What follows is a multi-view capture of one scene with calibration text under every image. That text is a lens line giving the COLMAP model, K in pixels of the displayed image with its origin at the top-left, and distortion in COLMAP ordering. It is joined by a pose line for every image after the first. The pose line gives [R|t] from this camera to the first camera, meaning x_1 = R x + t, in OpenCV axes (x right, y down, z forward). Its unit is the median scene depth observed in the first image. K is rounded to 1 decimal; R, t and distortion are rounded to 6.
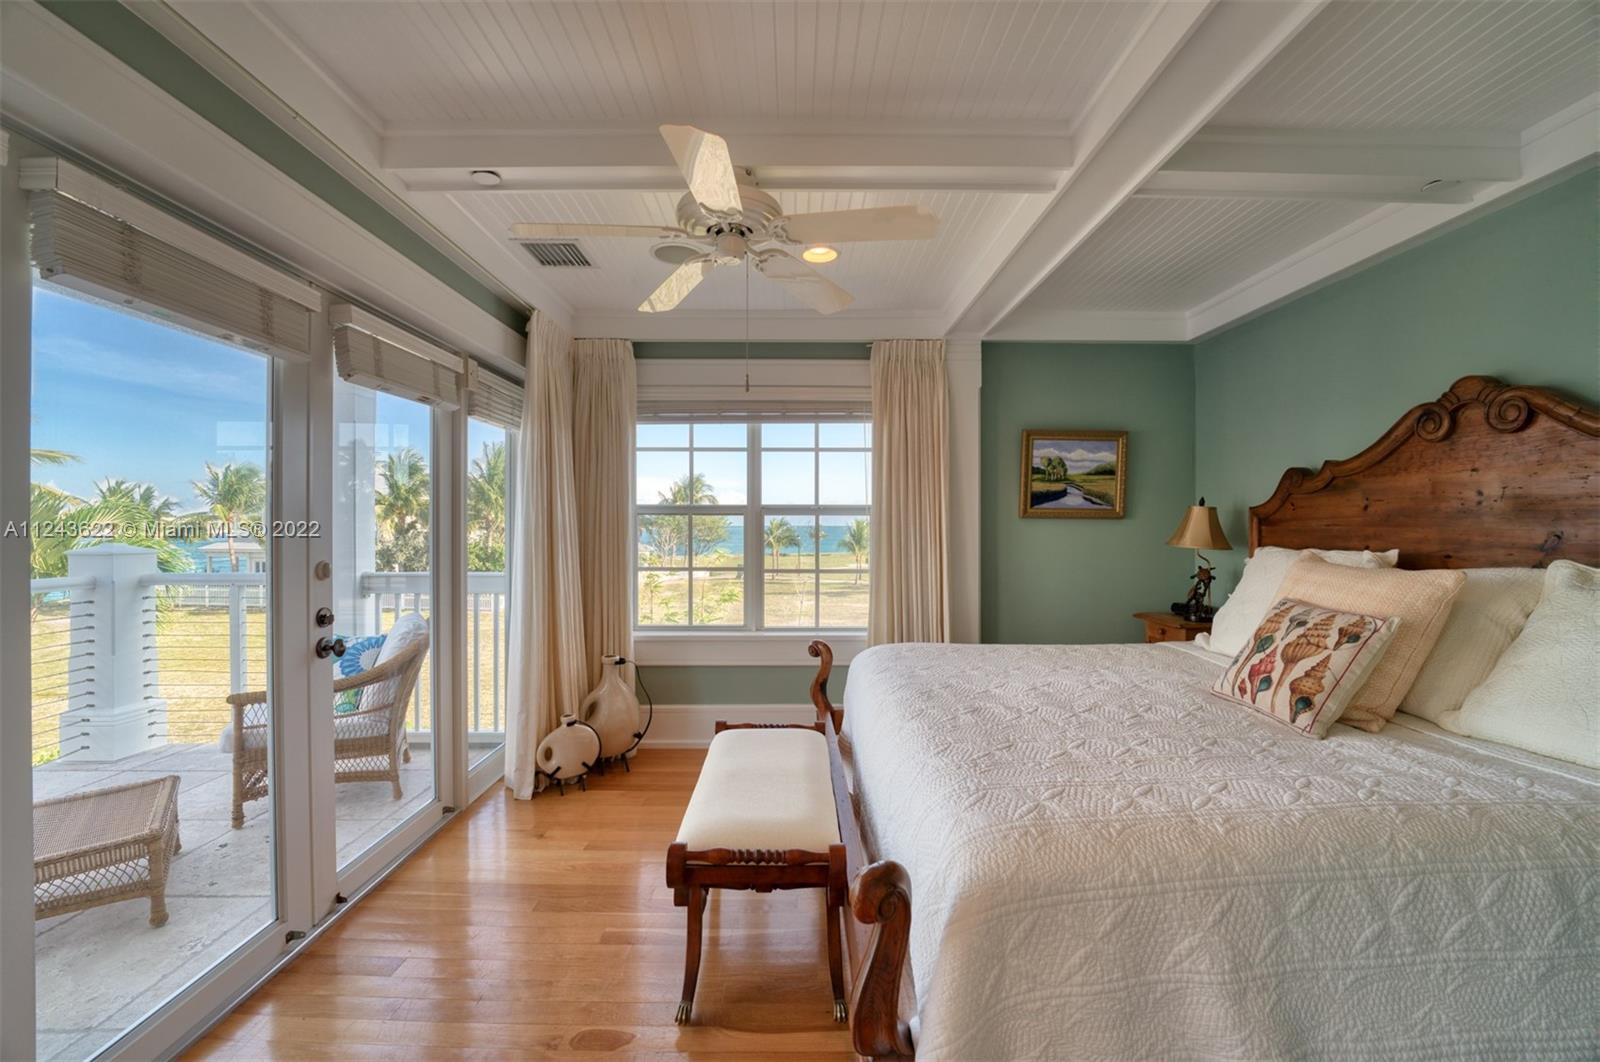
lens RADIAL K [[690.2, 0, 806.0], [0, 690.2, 519.3], [0, 0, 1]] dist [-0.021758, 0.000204]
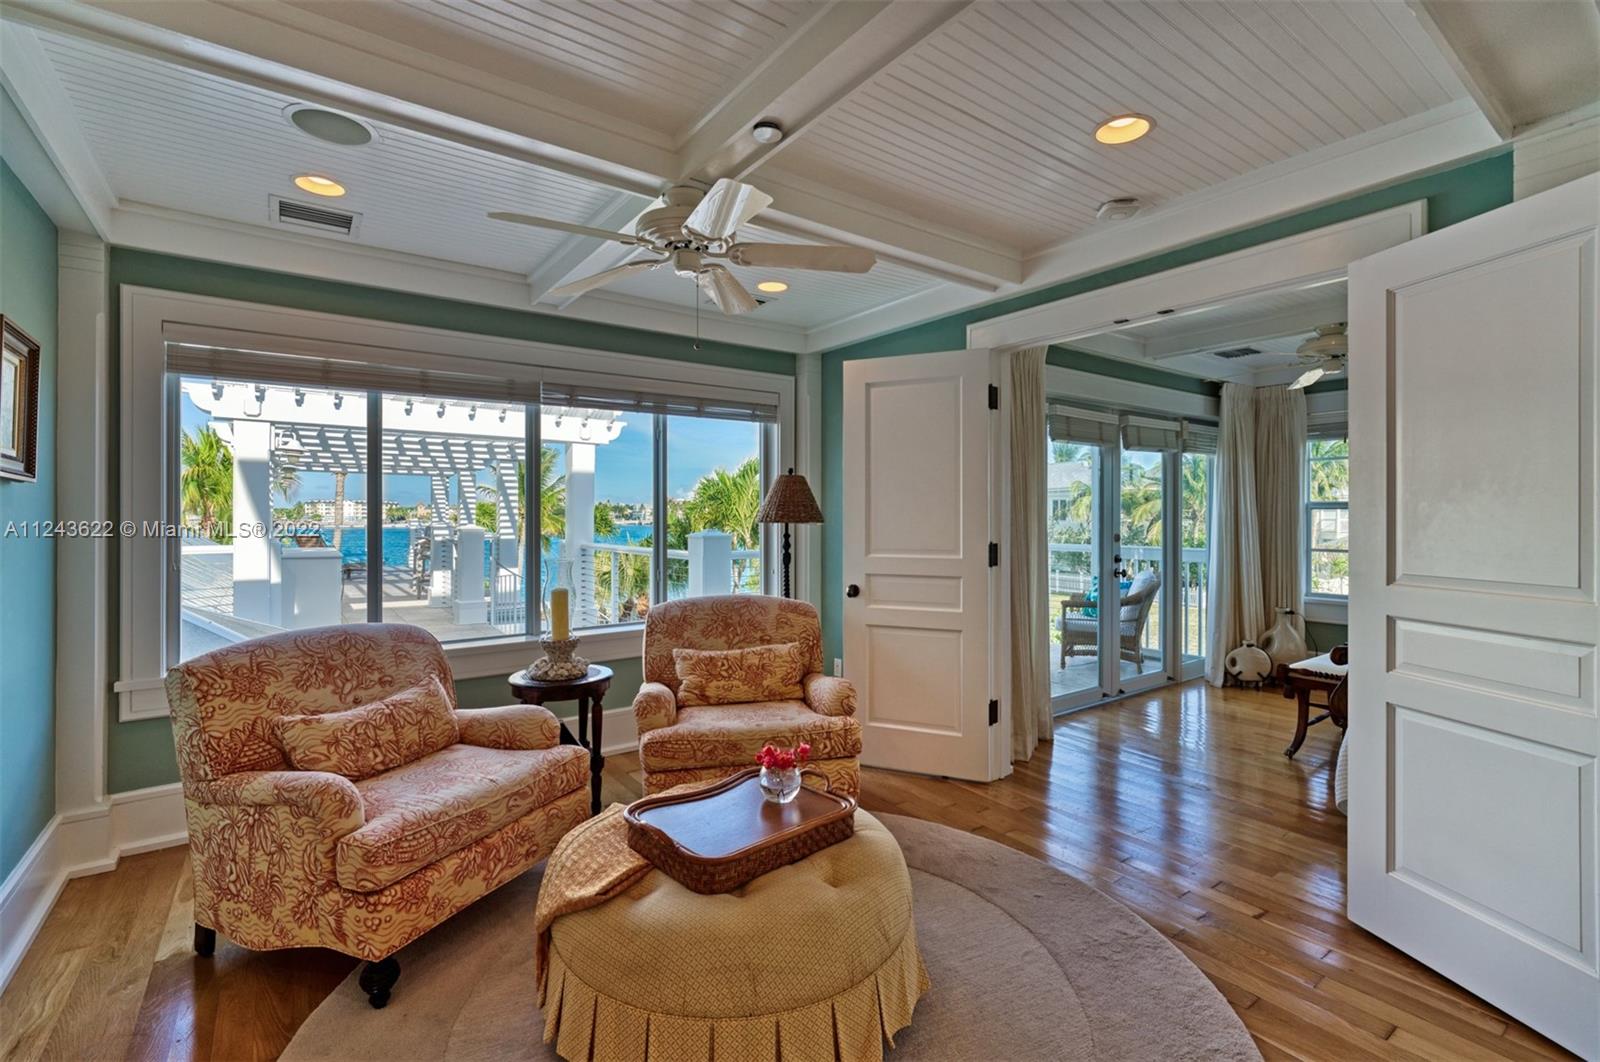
lens RADIAL K [[690.2, 0, 806.0], [0, 690.2, 519.3], [0, 0, 1]] dist [-0.021758, 0.000204]
pose [[0.582816, 0.004150, -0.812593, 0.327101], [0.005528, 0.999944, 0.009071, -0.006341], [0.812585, -0.009778, 0.582760, -0.711111]]
